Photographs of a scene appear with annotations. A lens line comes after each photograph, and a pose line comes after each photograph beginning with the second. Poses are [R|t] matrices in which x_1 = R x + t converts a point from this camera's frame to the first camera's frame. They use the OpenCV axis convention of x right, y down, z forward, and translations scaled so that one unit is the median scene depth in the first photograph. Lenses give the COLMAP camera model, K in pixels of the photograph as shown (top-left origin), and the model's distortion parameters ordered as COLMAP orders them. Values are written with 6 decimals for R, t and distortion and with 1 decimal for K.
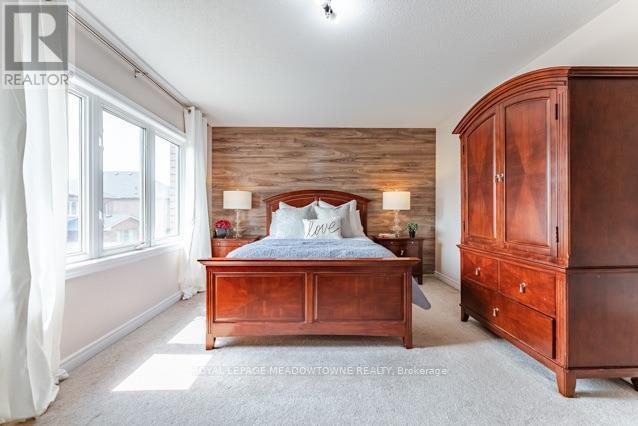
lens RADIAL K [[256.5, 0, 313.4], [0, 256.5, 213.5], [0, 0, 1]] dist [-0.003370, 0.000073]
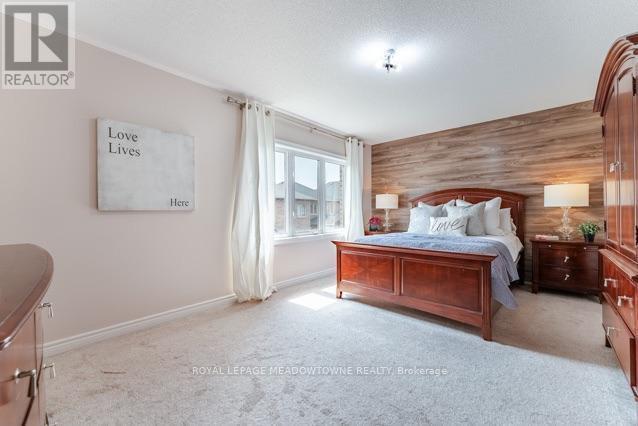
lens RADIAL K [[256.5, 0, 324.9], [0, 256.5, 213.4], [0, 0, 1]] dist [-0.003370, 0.000073]
pose [[0.734239, -0.002234, -0.678887, 0.328941], [0.004204, 0.999990, 0.001257, 0.002734], [0.678878, -0.003777, 0.734241, -0.117153]]
